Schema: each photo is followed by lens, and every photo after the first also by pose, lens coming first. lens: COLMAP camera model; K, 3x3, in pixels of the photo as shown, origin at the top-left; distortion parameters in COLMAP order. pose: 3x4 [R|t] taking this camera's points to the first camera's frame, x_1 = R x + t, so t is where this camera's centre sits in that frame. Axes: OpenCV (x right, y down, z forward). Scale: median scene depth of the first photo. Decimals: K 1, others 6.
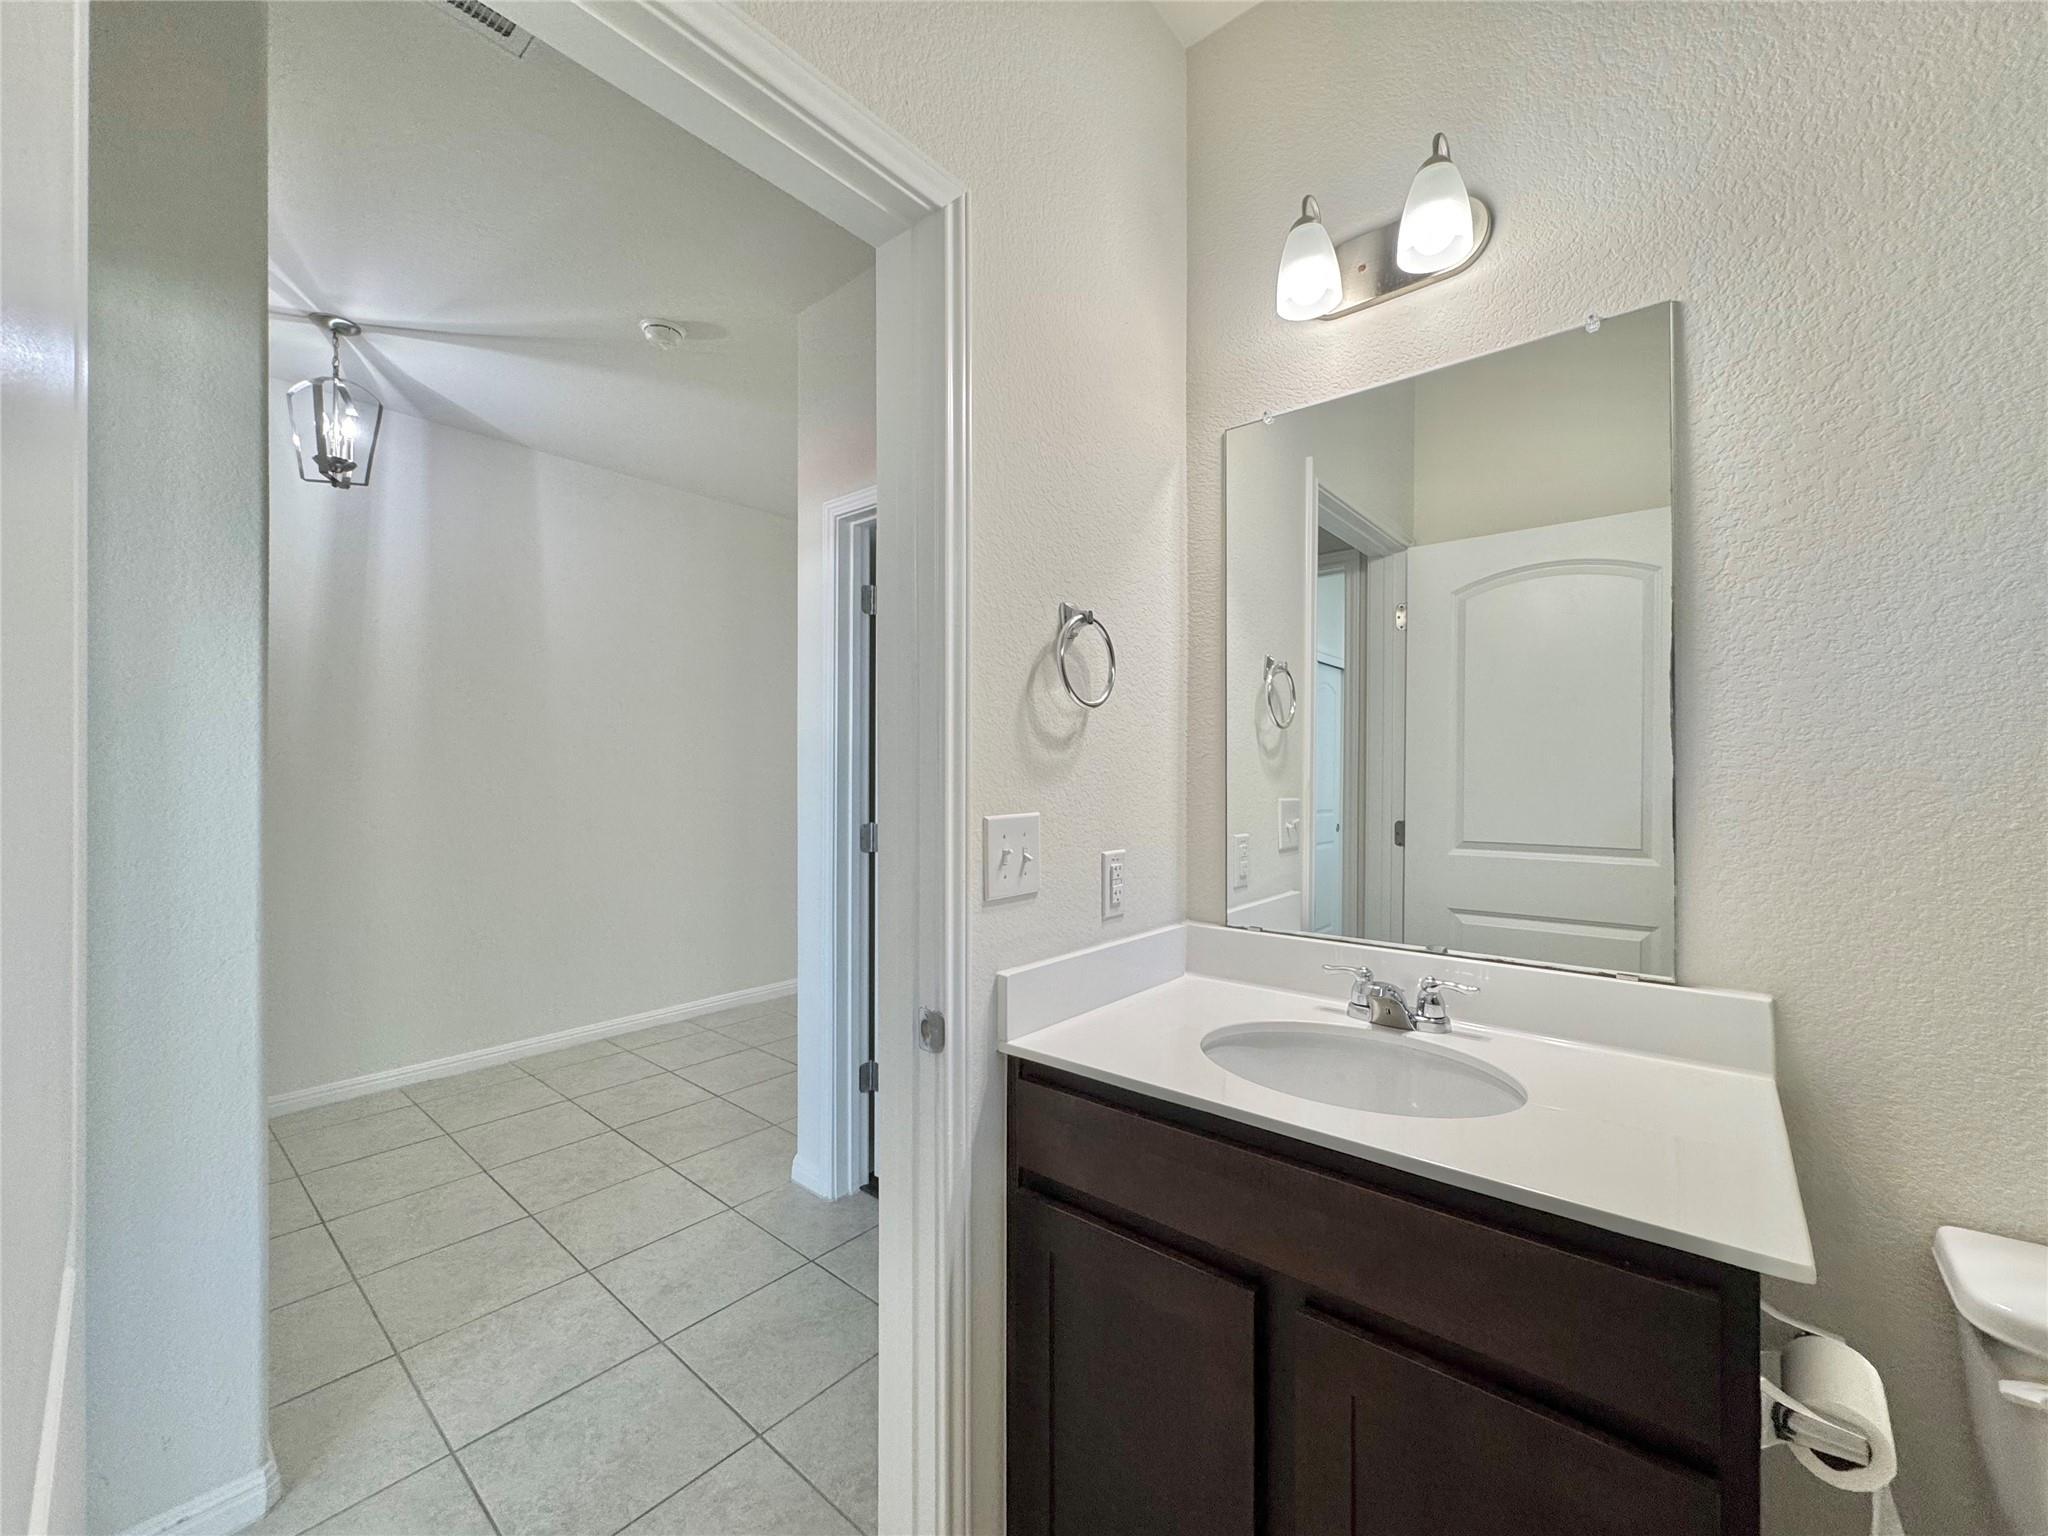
lens RADIAL K [[832.0, 0, 1038.1], [0, 832.0, 768.7], [0, 0, 1]] dist [0.000514, 0.000090]
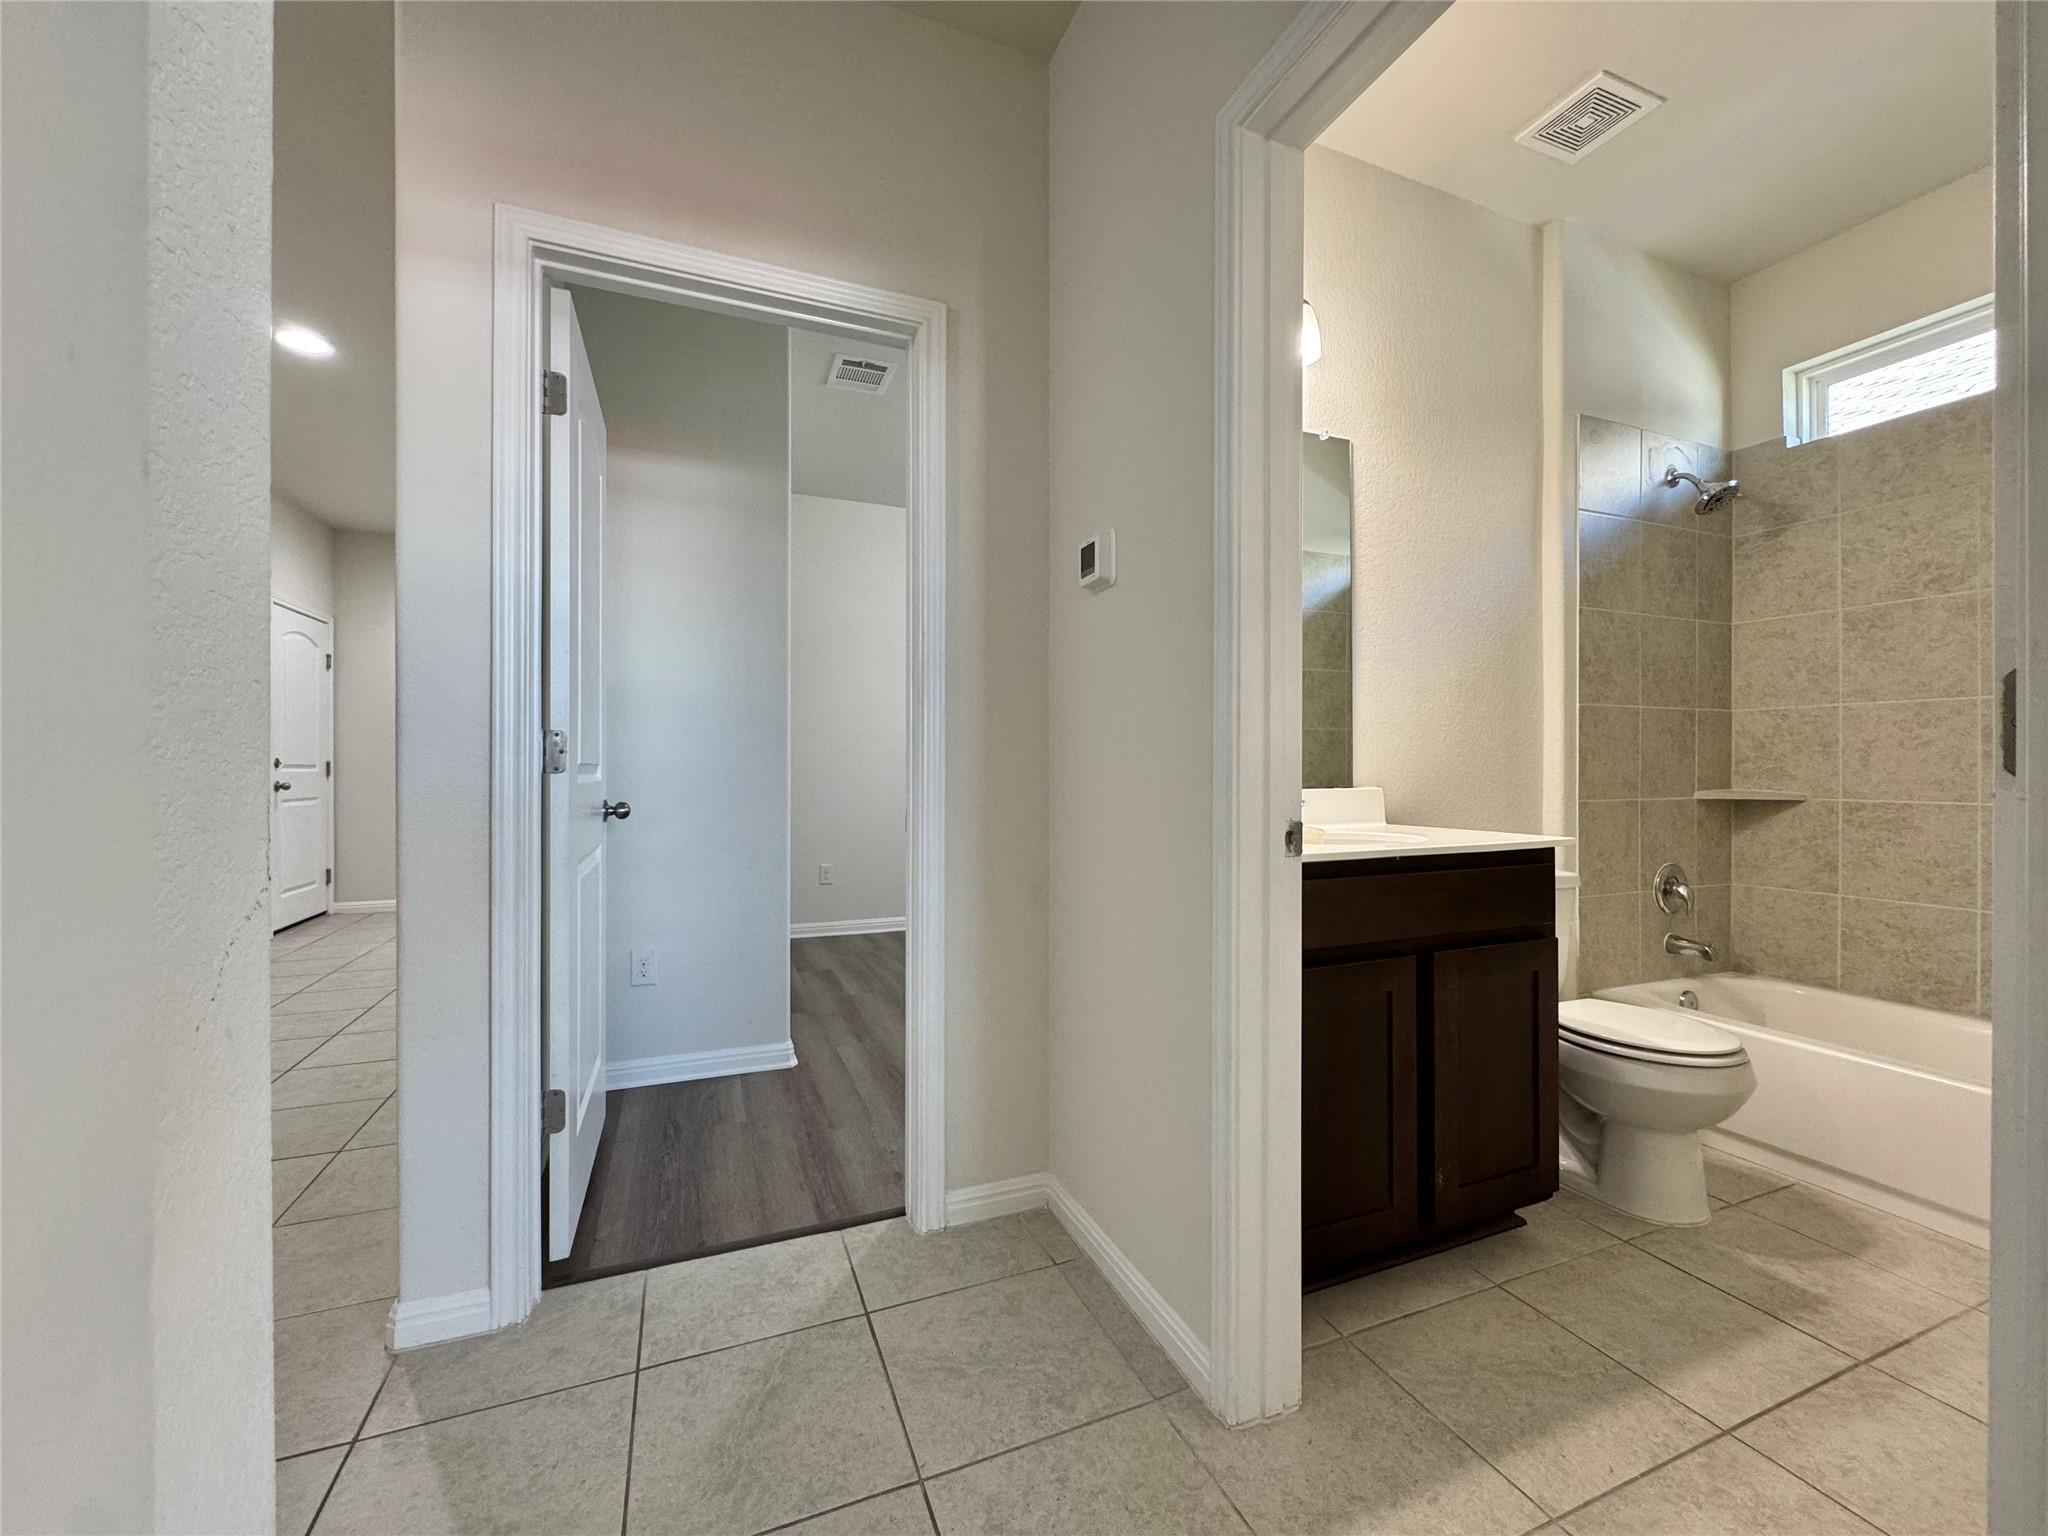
lens RADIAL K [[813.6, 0, 1030.9], [0, 813.6, 766.1], [0, 0, 1]] dist [-0.002043, 0.000106]
pose [[0.459728, 0.002127, 0.888057, -1.170848], [-0.001861, 0.999997, -0.001431, 0.191159], [-0.888058, -0.000995, 0.459731, 0.714064]]
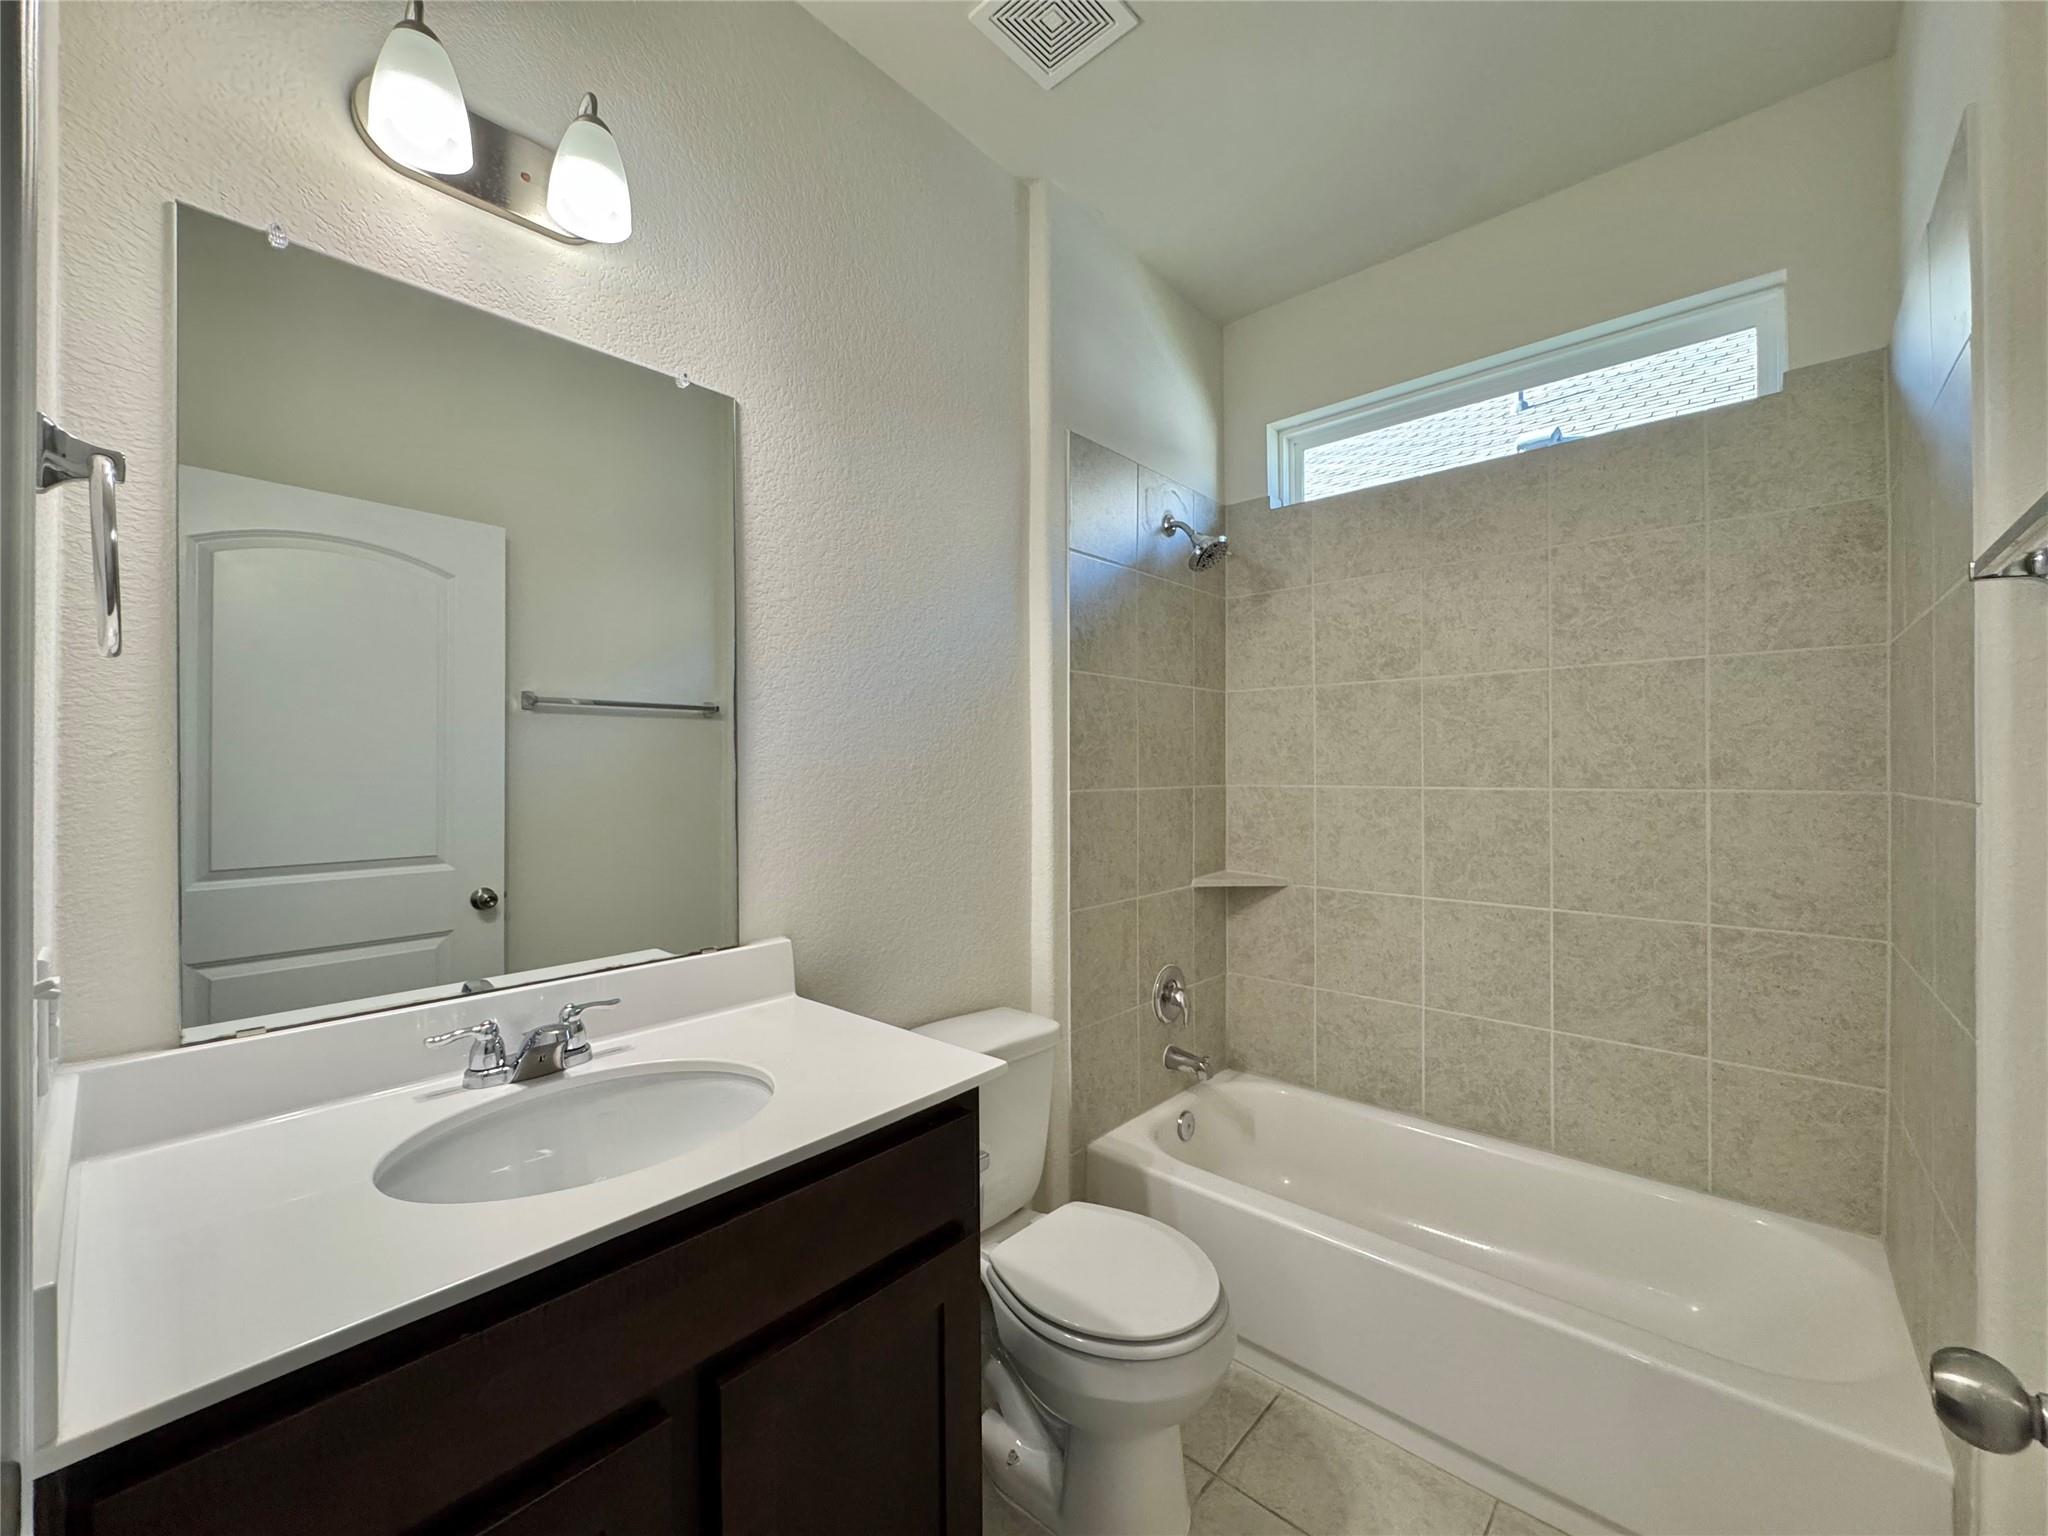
lens RADIAL K [[819.1, 0, 1019.5], [0, 819.1, 768.2], [0, 0, 1]] dist [-0.001299, -0.000006]
pose [[0.034761, 0.005445, 0.999381, -0.405885], [0.002030, 0.999983, -0.005519, -0.000996], [-0.999394, 0.002221, 0.034749, 0.482914]]
